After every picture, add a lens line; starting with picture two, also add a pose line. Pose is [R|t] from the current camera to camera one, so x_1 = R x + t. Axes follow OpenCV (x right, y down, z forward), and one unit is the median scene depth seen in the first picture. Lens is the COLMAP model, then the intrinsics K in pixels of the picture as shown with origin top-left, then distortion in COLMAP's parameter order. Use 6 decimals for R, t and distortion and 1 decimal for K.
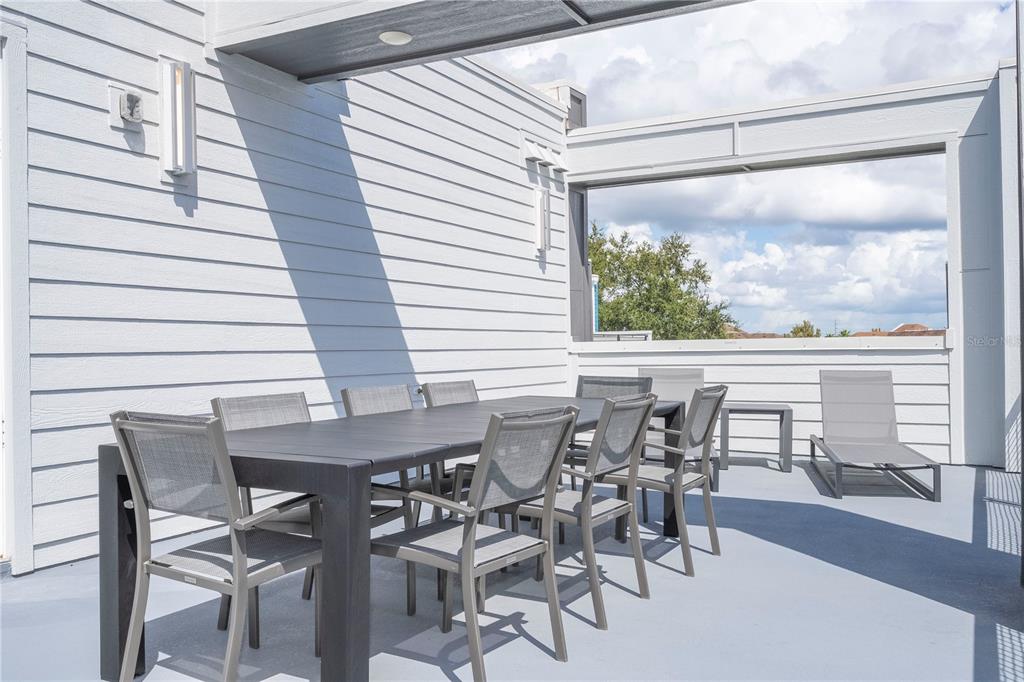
lens RADIAL K [[899.7, 0, 512.0], [0, 899.7, 341.0], [0, 0, 1]] dist [0.009712, -0.003870]
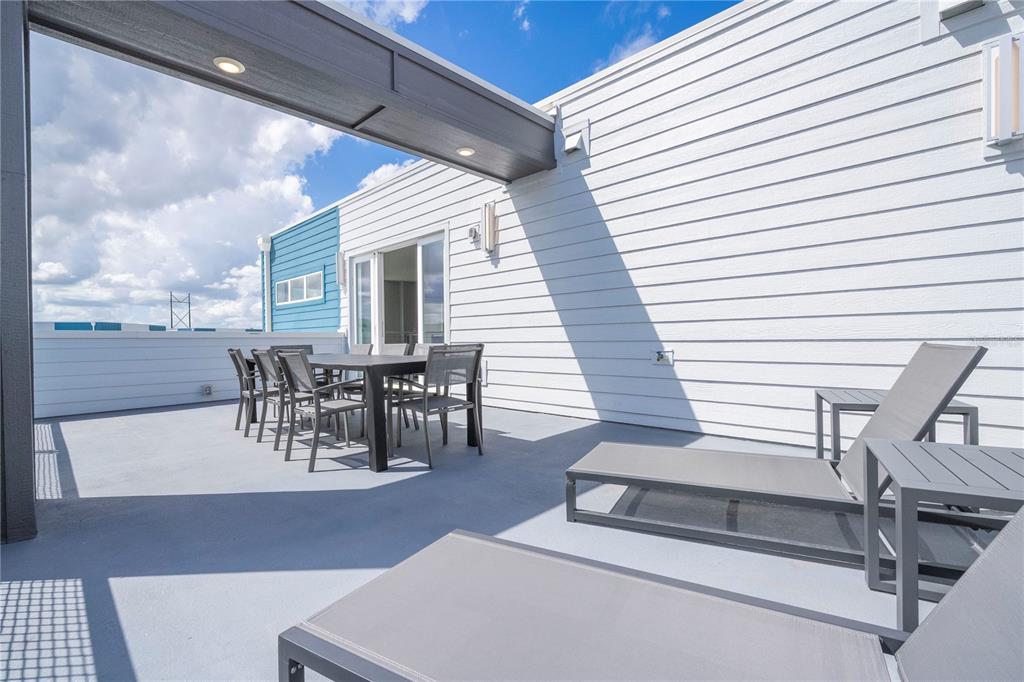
lens RADIAL K [[466.1, 0, 512.0], [0, 466.1, 341.0], [0, 0, 1]] dist [0.003459, 0.000815]
pose [[-0.294413, 0.012666, -0.955594, 0.731235], [0.018185, 0.999805, 0.007649, 0.035531], [0.955505, -0.015126, -0.294586, 1.349620]]
